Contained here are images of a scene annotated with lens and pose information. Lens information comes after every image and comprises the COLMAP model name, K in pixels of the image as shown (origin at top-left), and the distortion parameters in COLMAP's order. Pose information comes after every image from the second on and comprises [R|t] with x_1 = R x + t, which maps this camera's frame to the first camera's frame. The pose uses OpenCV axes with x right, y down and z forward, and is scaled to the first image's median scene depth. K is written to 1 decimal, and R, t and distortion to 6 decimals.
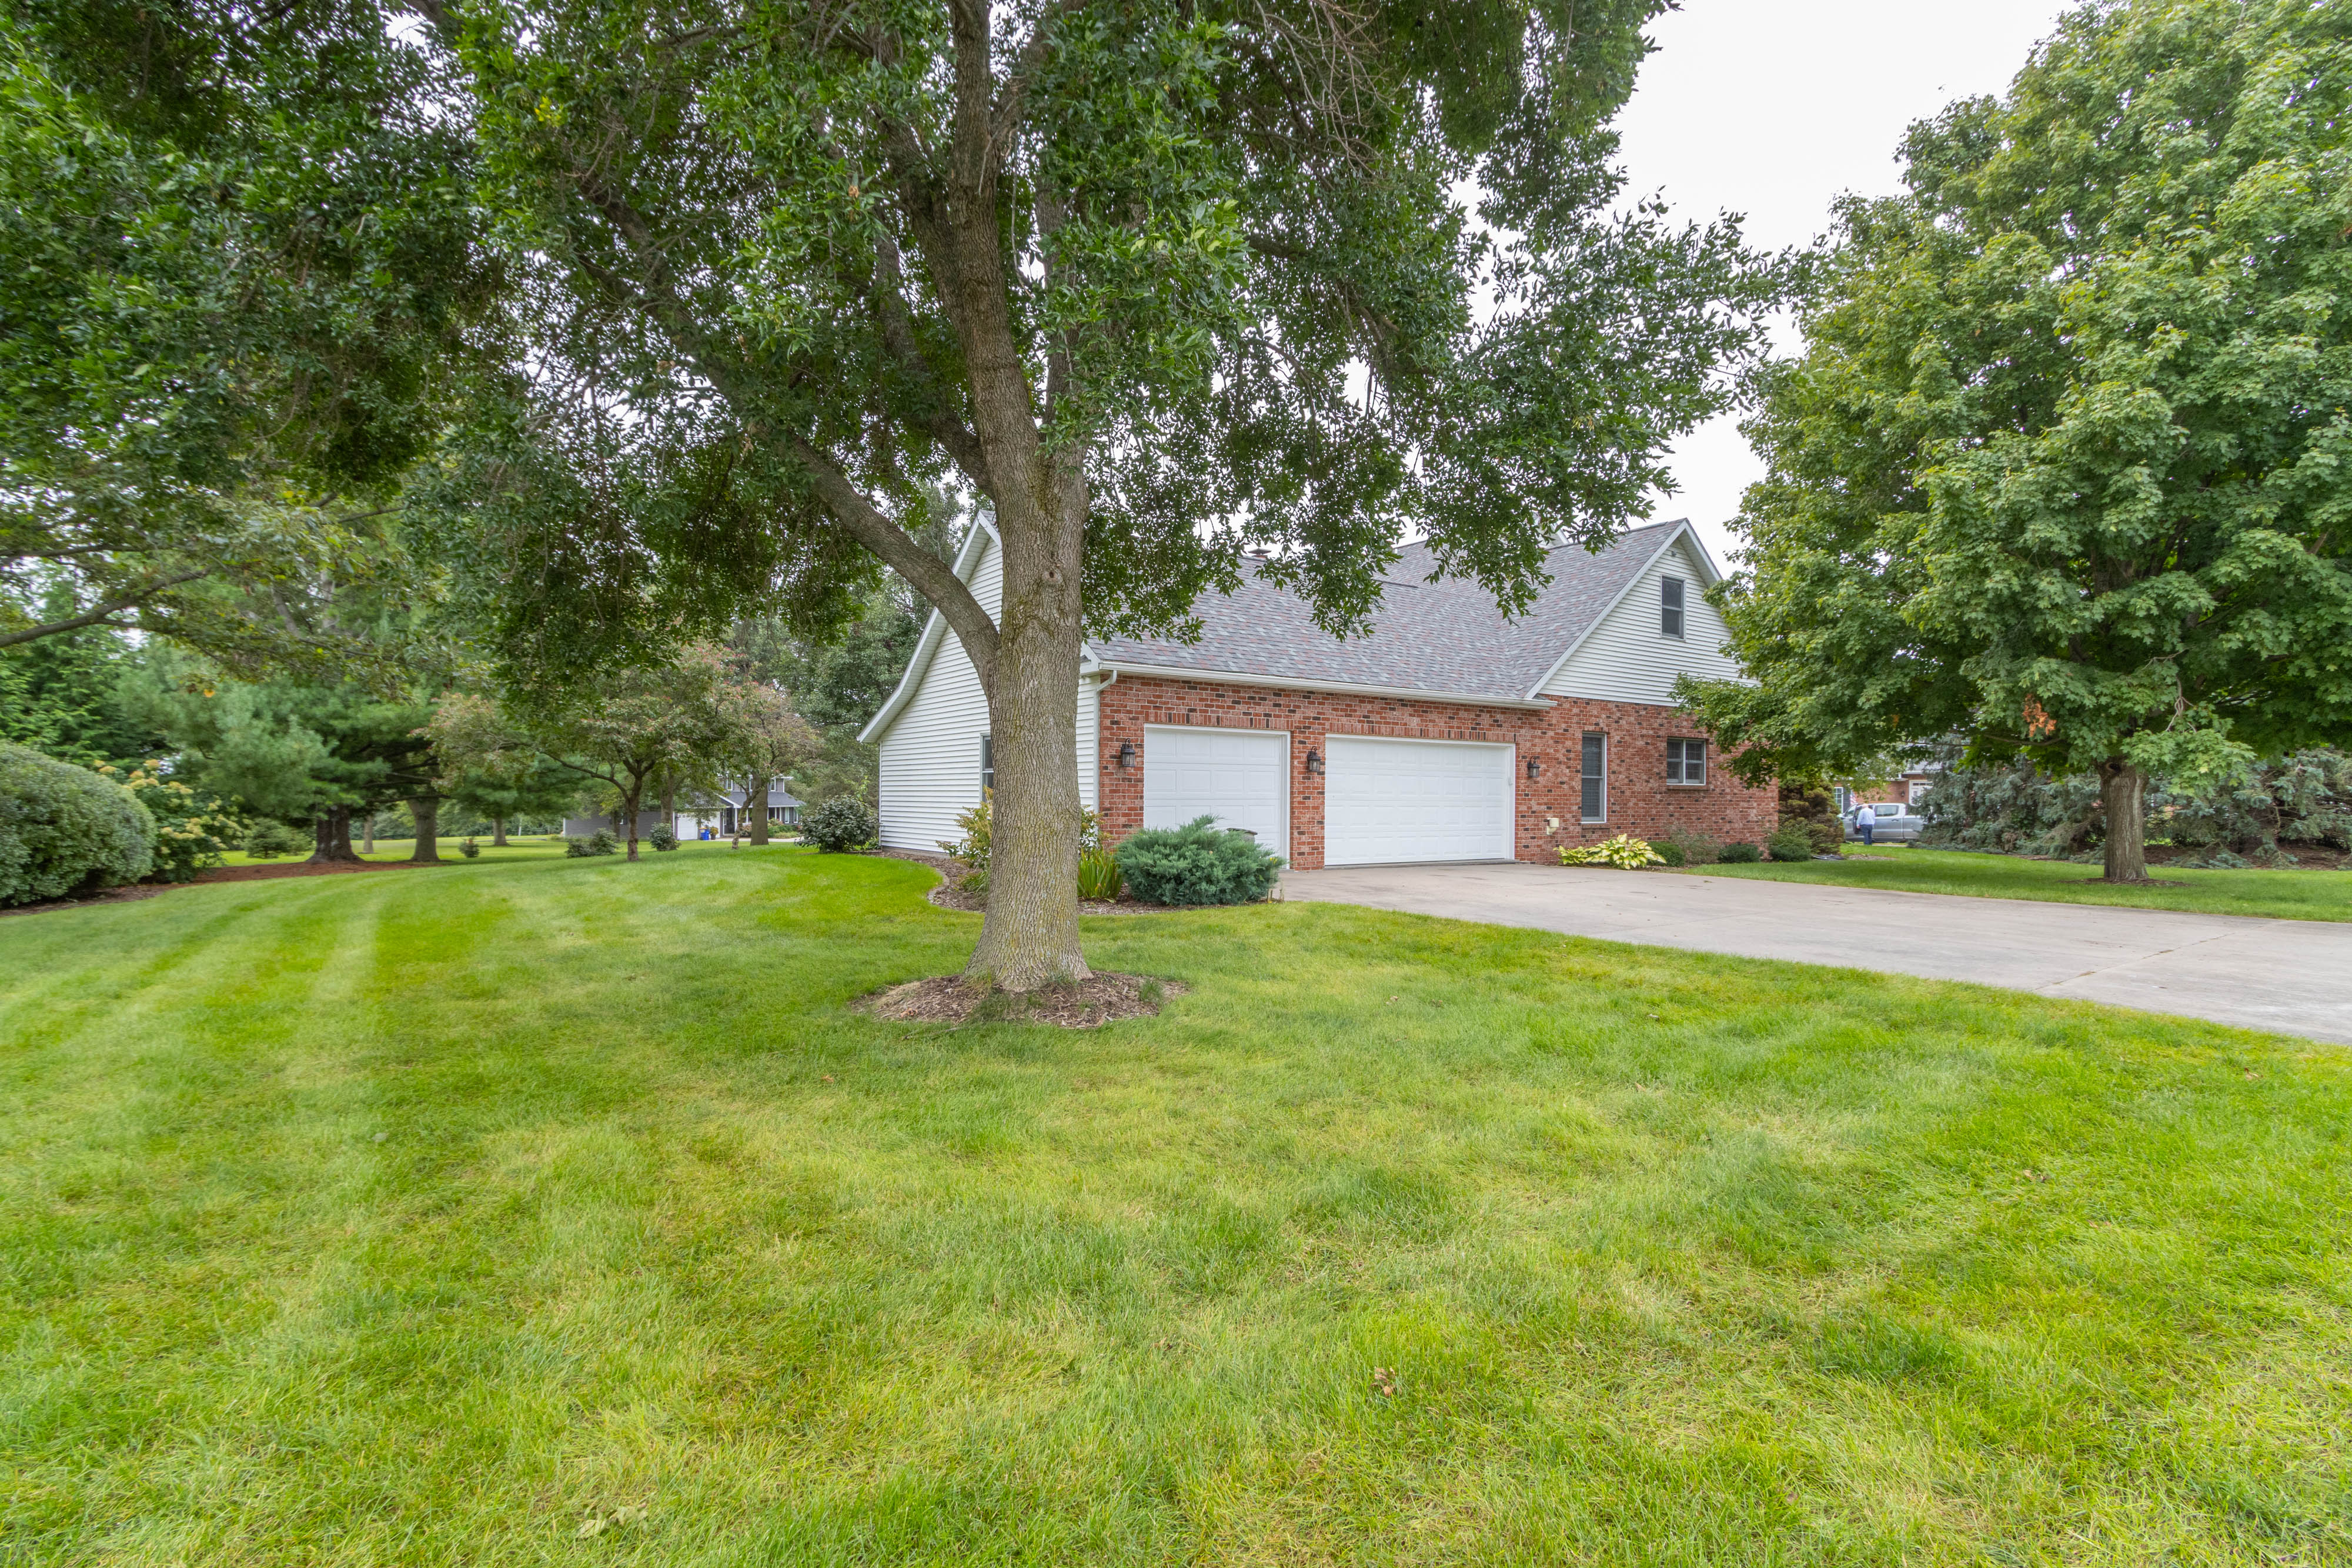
lens RADIAL K [[1076.9, 0, 1165.0], [0, 1076.9, 794.5], [0, 0, 1]] dist [-0.000753, -0.000468]
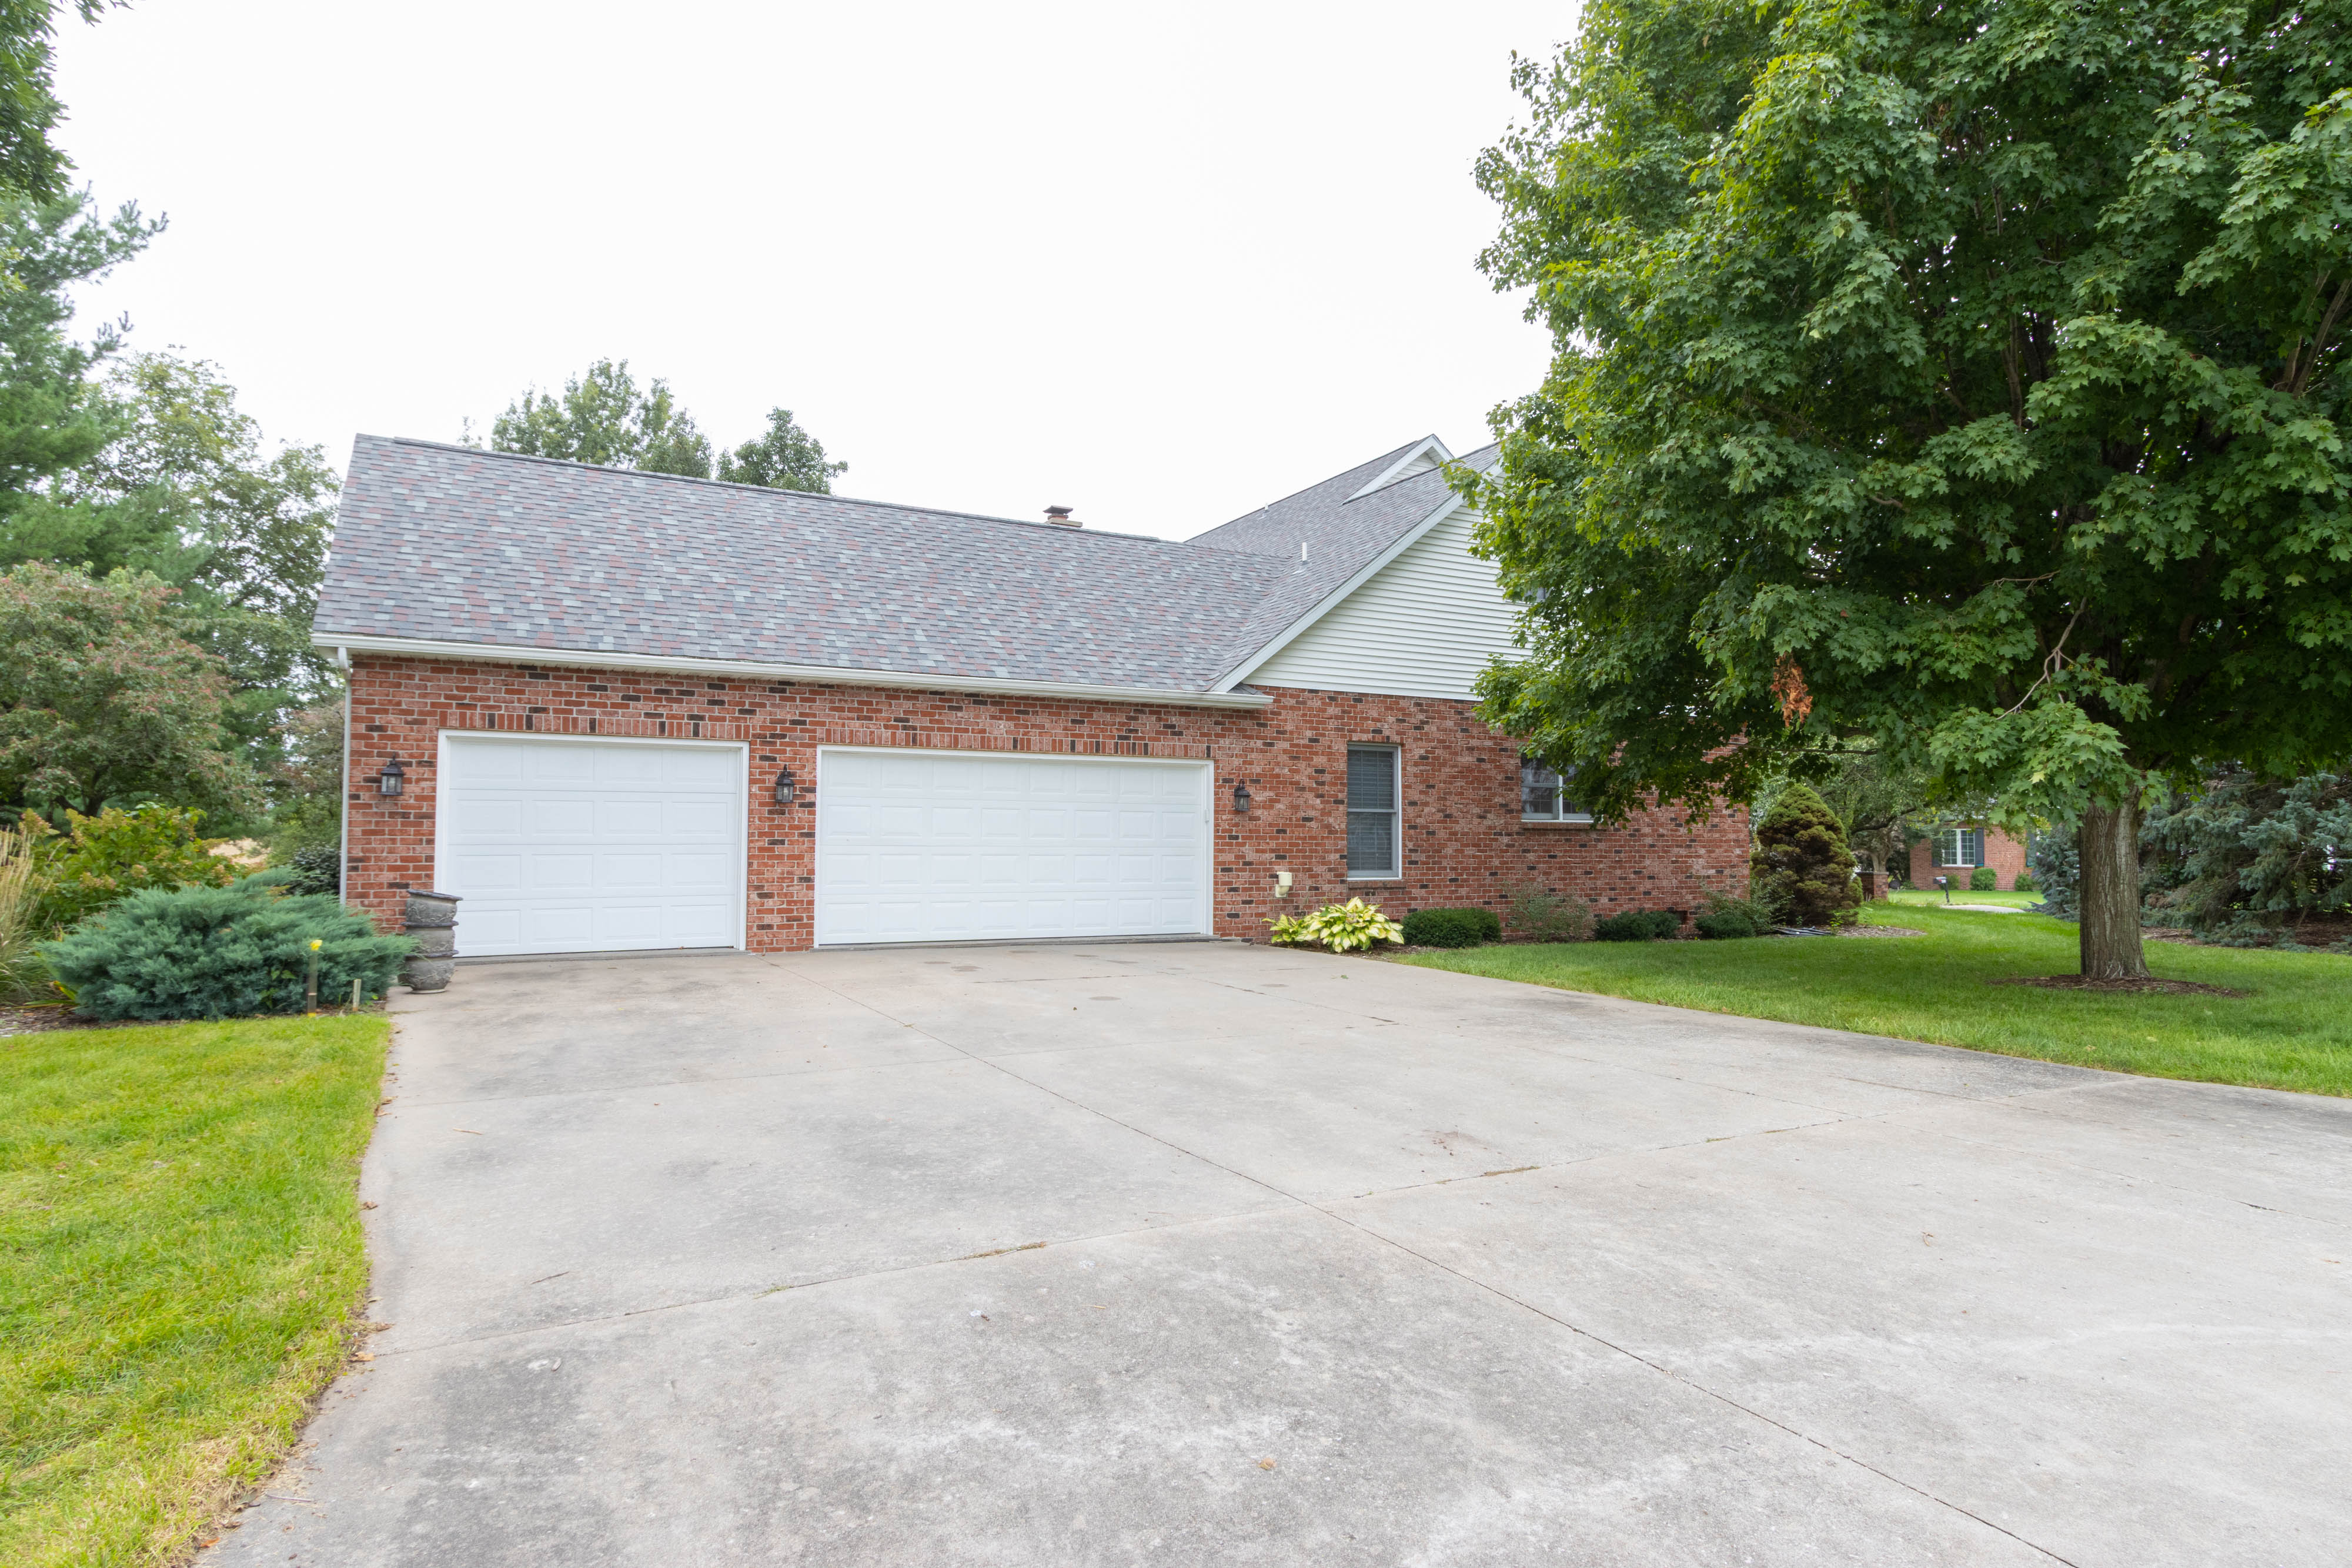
lens RADIAL K [[1288.0, 0, 1183.7], [0, 1288.0, 774.3], [0, 0, 1]] dist [0.004477, 0.000434]
pose [[0.992063, -0.010547, -0.125301, 0.482746], [0.003654, 0.998473, -0.055117, 0.006176], [0.125691, 0.054221, 0.990587, 0.246611]]
